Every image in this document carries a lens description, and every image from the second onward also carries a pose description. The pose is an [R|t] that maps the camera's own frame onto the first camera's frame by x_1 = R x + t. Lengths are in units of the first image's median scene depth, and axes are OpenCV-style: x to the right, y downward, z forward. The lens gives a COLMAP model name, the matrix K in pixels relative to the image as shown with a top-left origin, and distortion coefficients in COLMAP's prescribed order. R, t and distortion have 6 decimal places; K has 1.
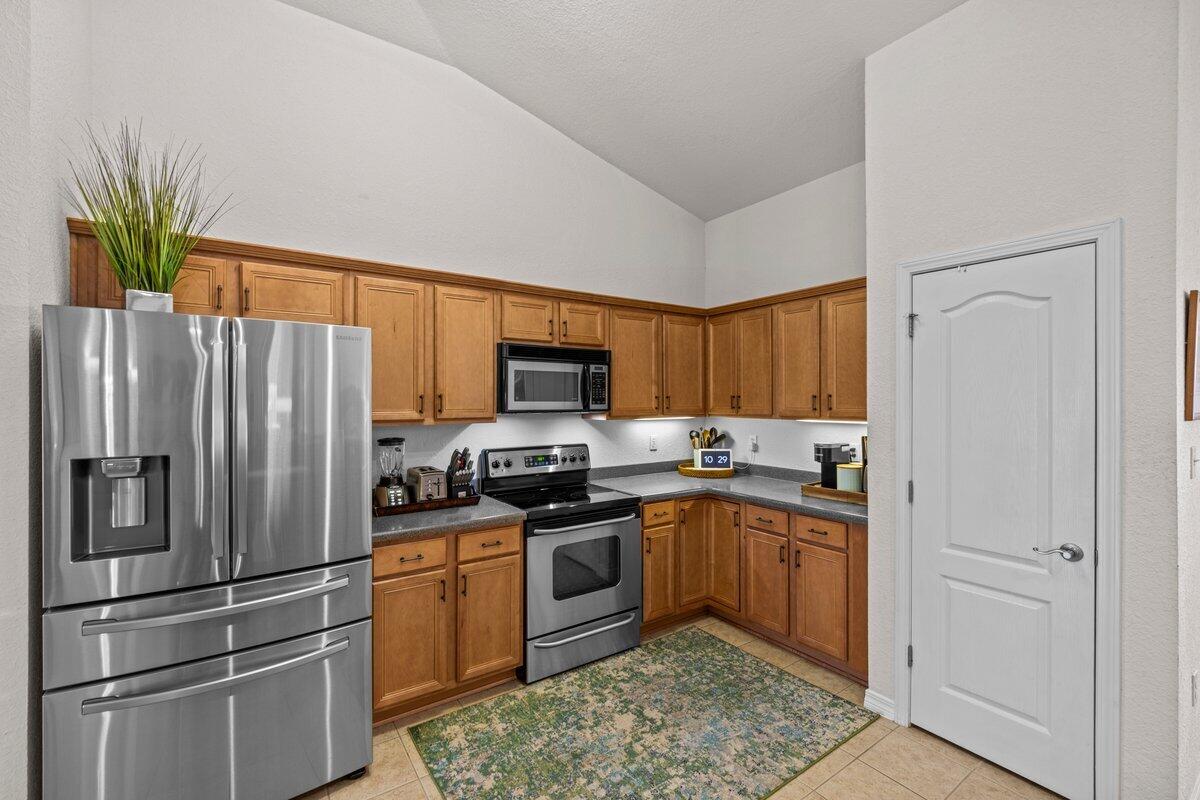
lens RADIAL K [[509.9, 0, 600.0], [0, 509.9, 400.0], [0, 0, 1]] dist [-0.001607, -0.000339]
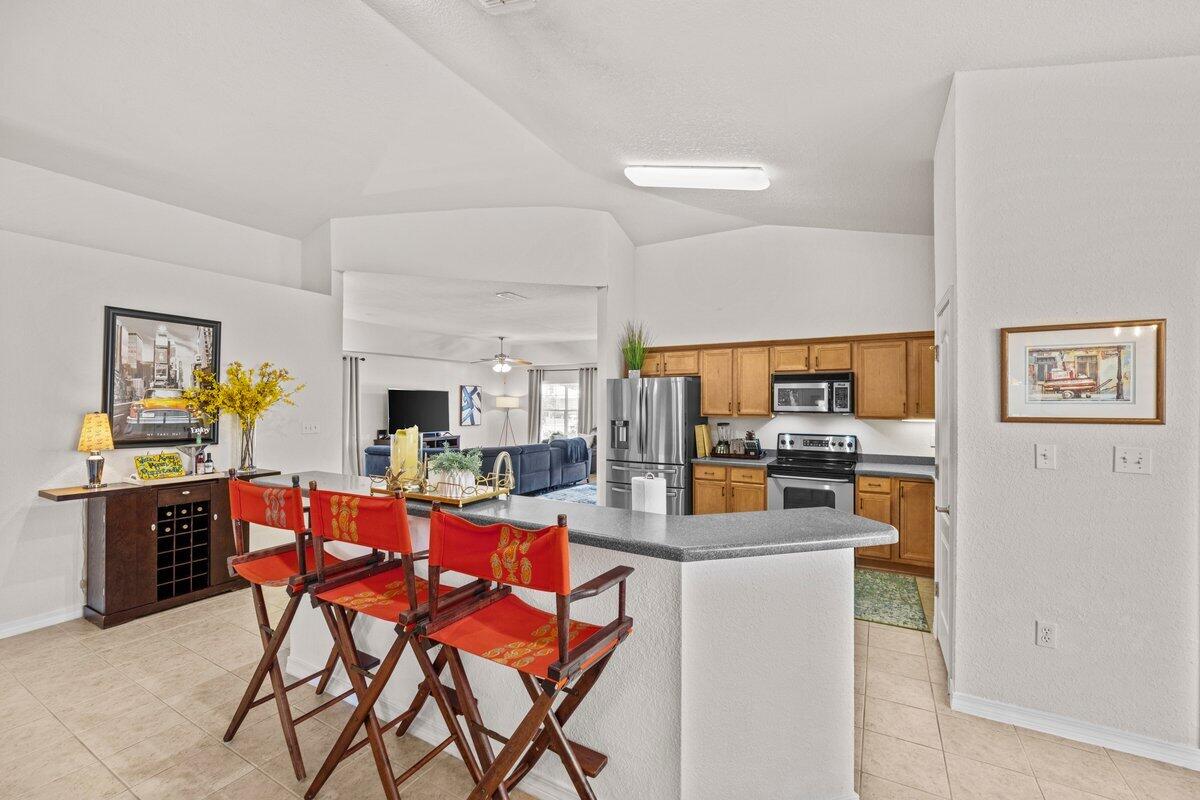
lens RADIAL K [[509.9, 0, 600.0], [0, 509.9, 400.0], [0, 0, 1]] dist [-0.001607, -0.000339]
pose [[0.442389, -0.004279, -0.896813, 1.153608], [-0.004370, 0.999966, -0.006927, -0.002764], [0.896813, 0.006983, 0.442356, -0.361259]]
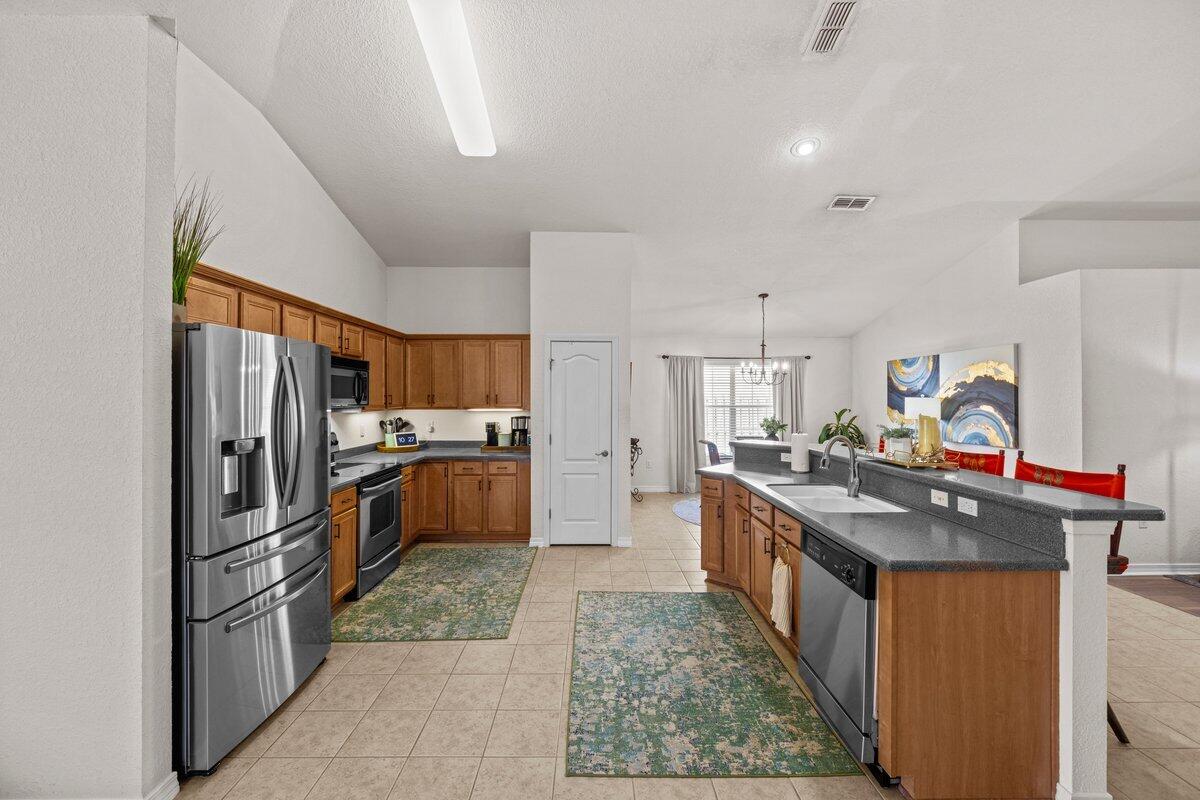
lens RADIAL K [[509.9, 0, 600.0], [0, 509.9, 400.0], [0, 0, 1]] dist [-0.001607, -0.000339]
pose [[0.541695, -0.000525, 0.840575, -0.857577], [-0.002525, 0.999994, 0.002252, 0.002090], [-0.840572, -0.003343, 0.541690, -0.287068]]
